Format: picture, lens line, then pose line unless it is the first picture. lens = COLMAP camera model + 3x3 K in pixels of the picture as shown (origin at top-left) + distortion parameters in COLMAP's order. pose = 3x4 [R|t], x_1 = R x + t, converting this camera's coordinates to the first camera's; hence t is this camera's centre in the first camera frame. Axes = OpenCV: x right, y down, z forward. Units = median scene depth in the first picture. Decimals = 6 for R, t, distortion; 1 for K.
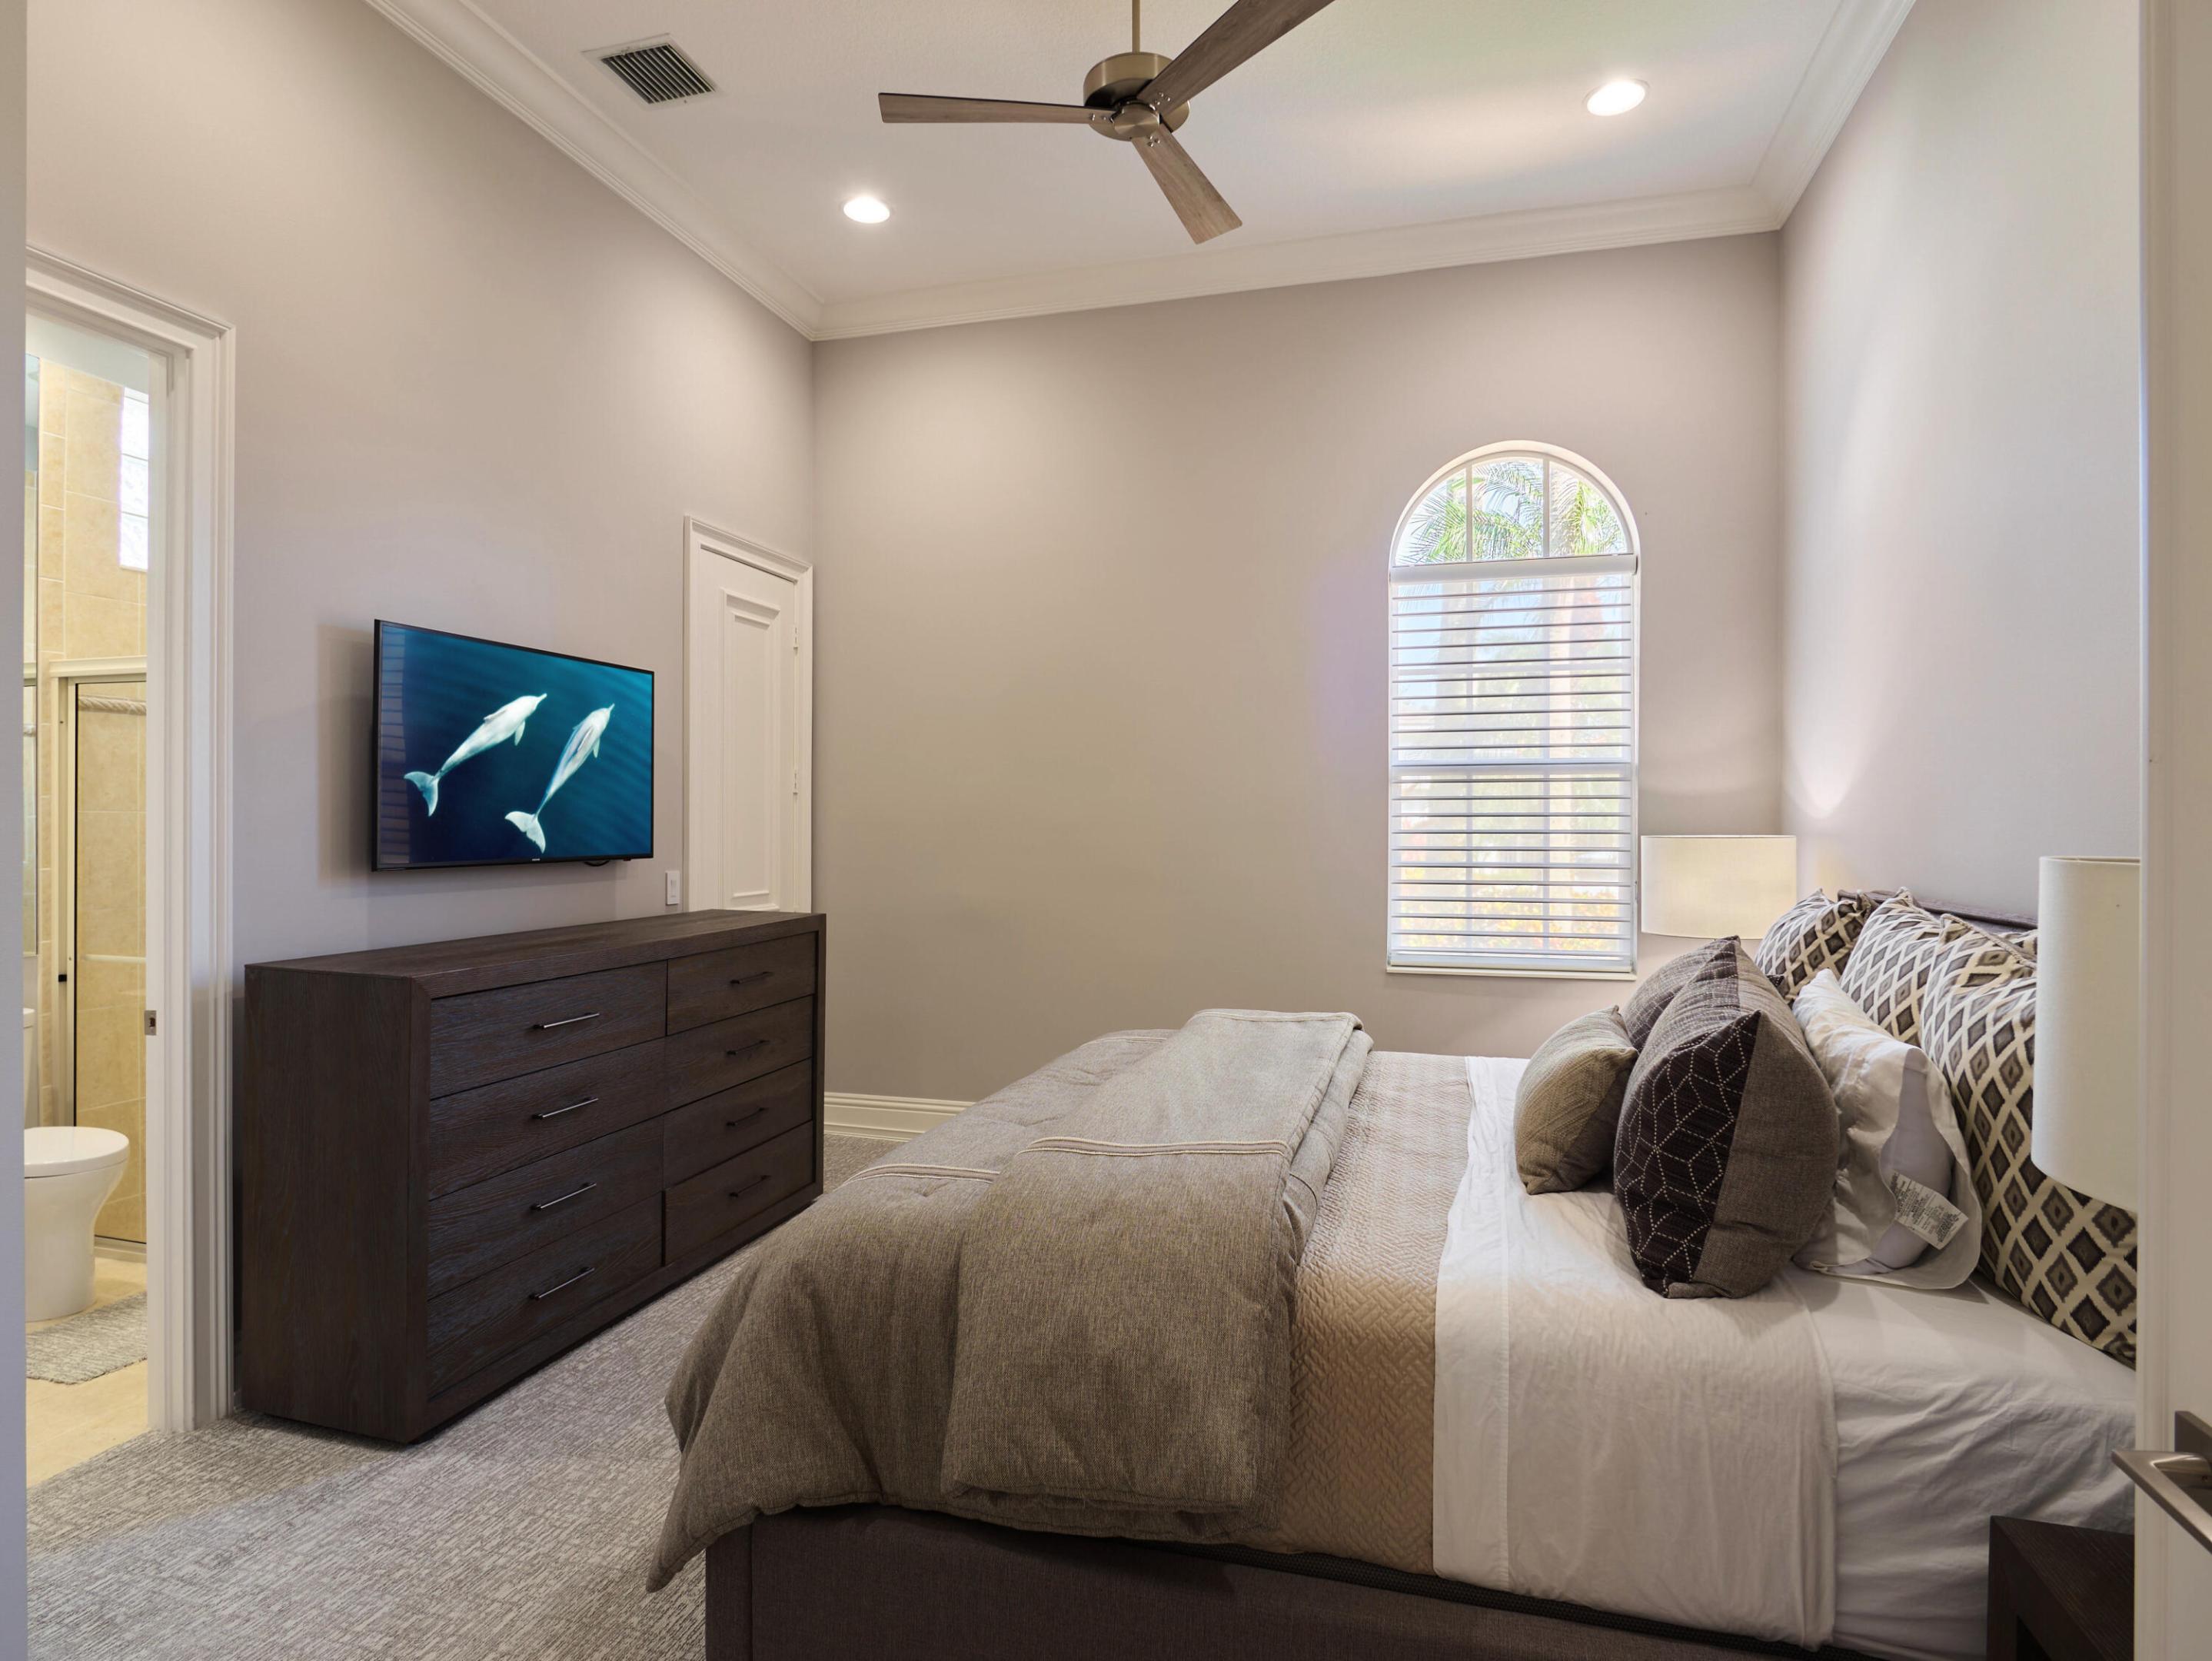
lens RADIAL K [[1195.9, 0, 1106.4], [0, 1195.9, 830.1], [0, 0, 1]] dist [-0.017694, 0.000380]
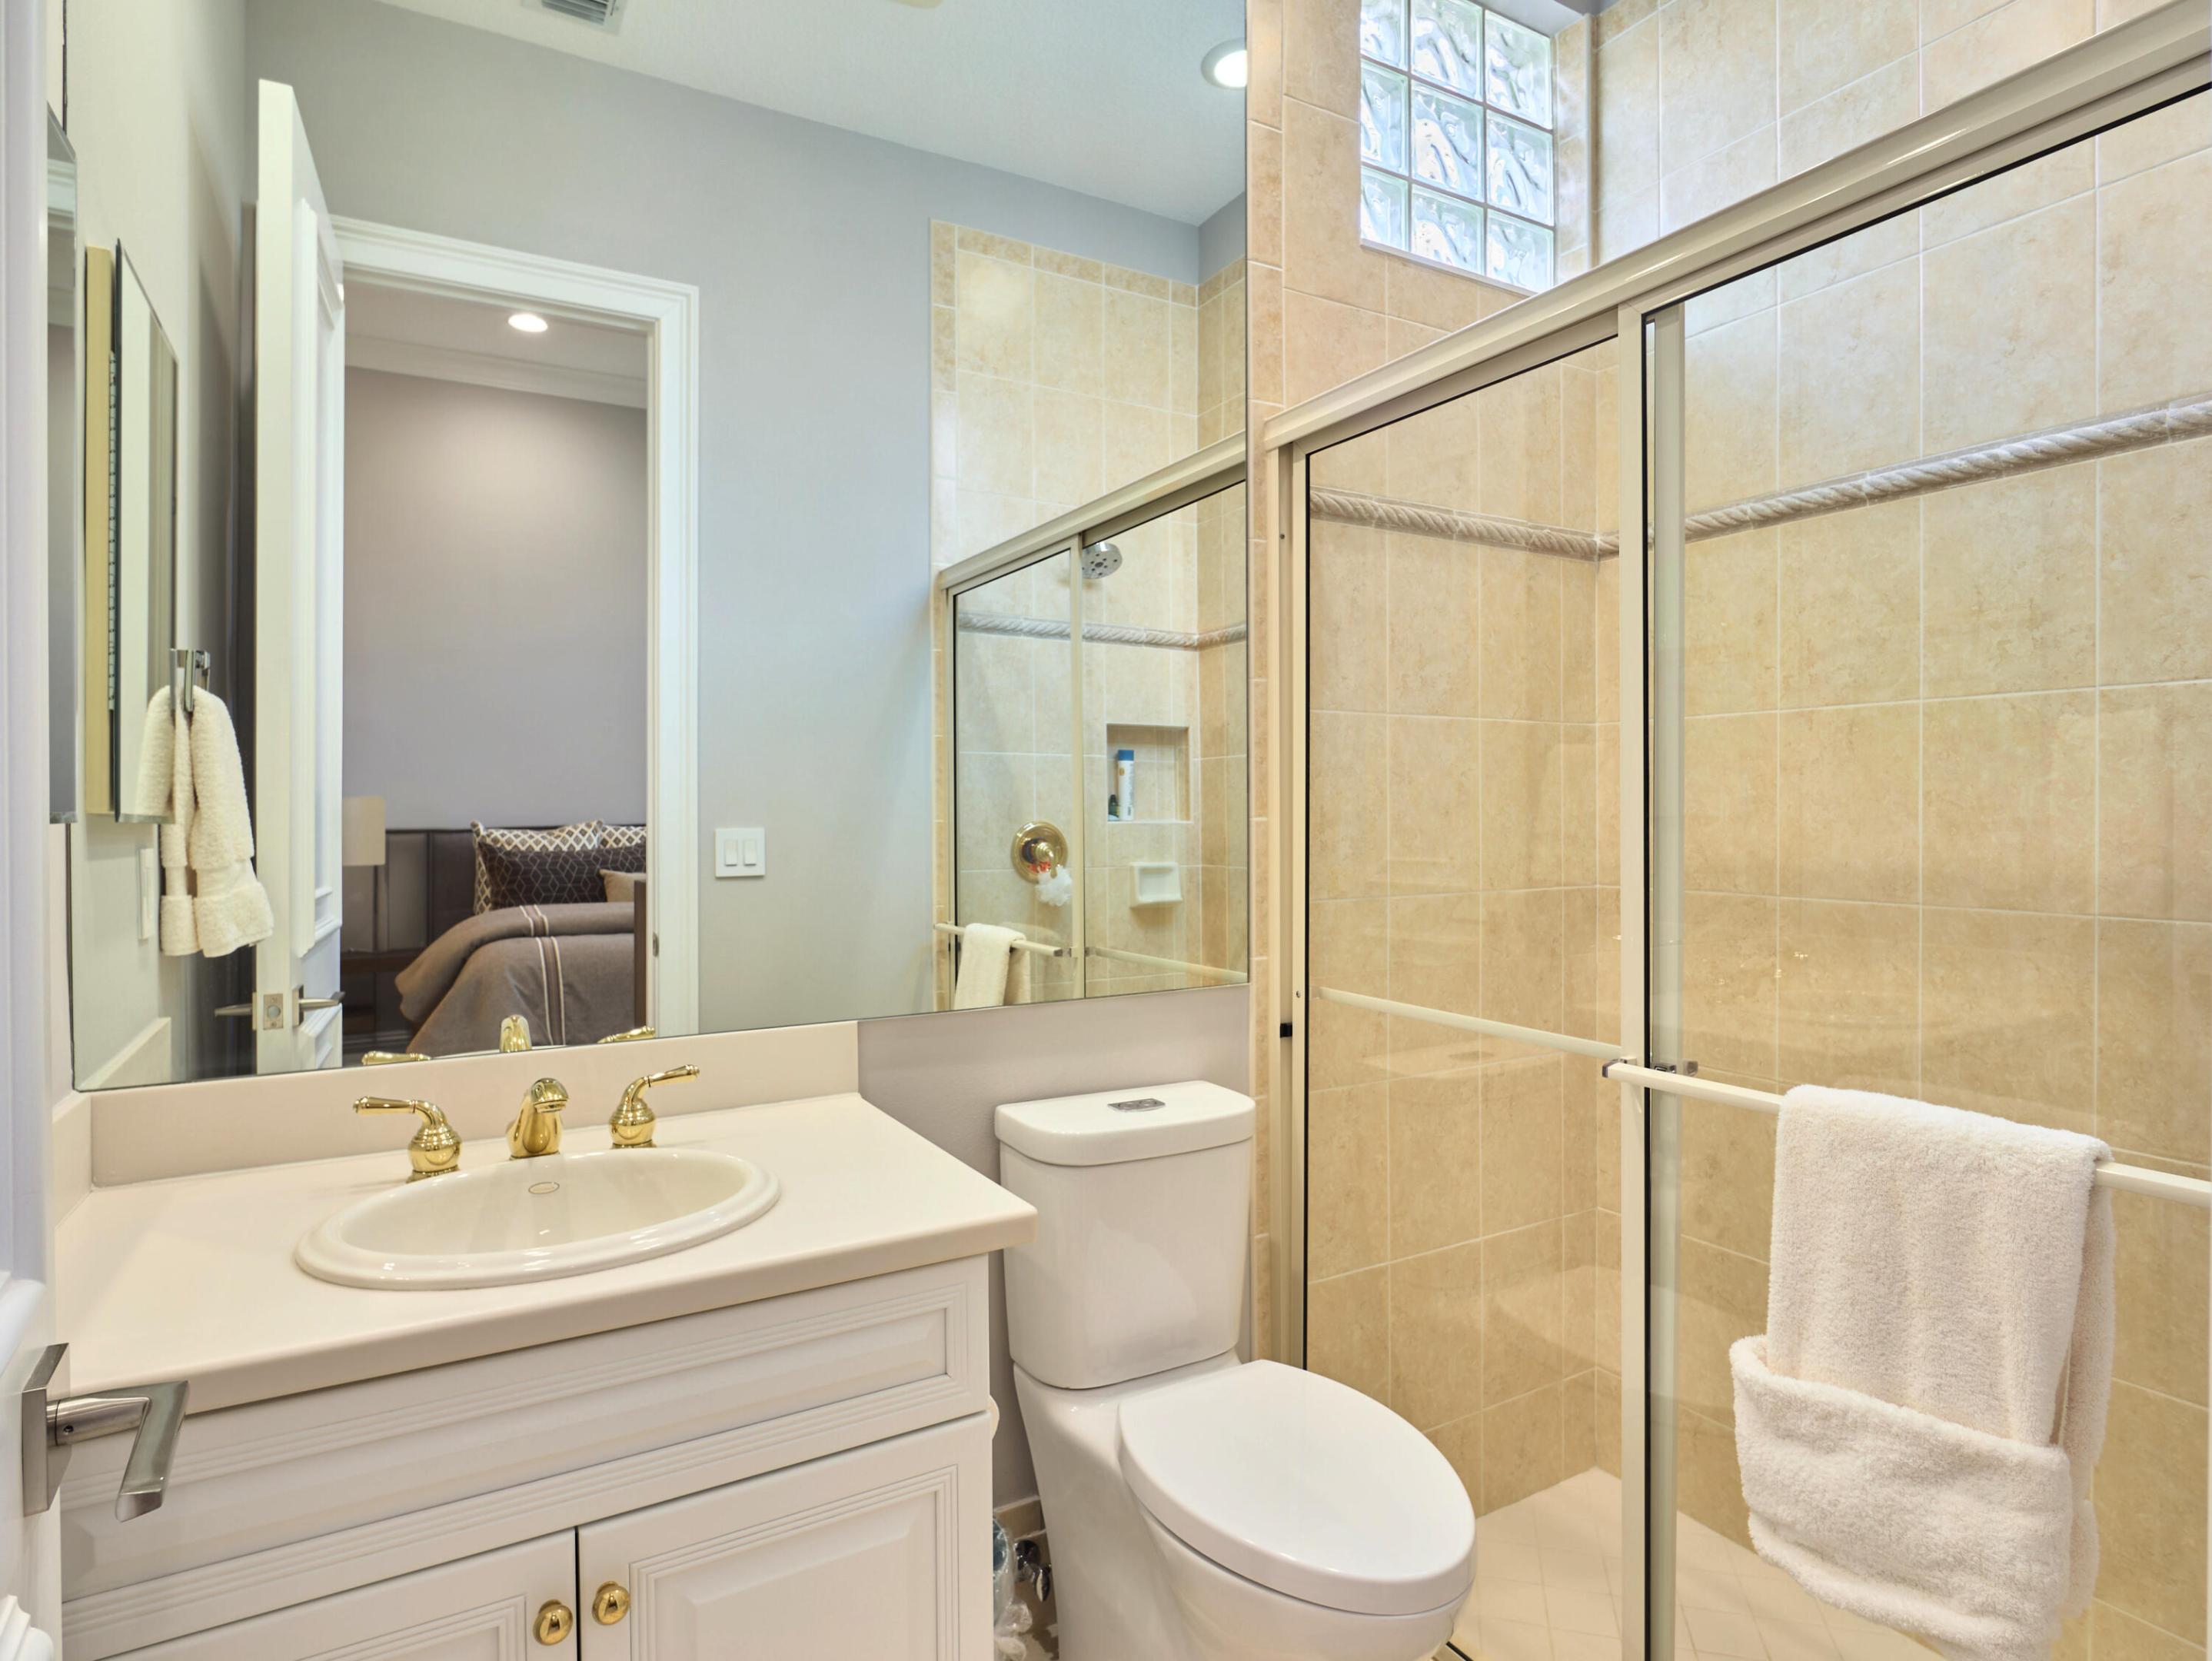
lens RADIAL K [[1195.9, 0, 1103.7], [0, 1195.9, 821.6], [0, 0, 1]] dist [-0.017694, 0.000380]
pose [[0.717870, 0.001489, -0.696176, -0.578592], [0.003393, 0.999978, 0.005637, 0.030644], [0.696169, -0.006408, 0.717849, 0.569142]]
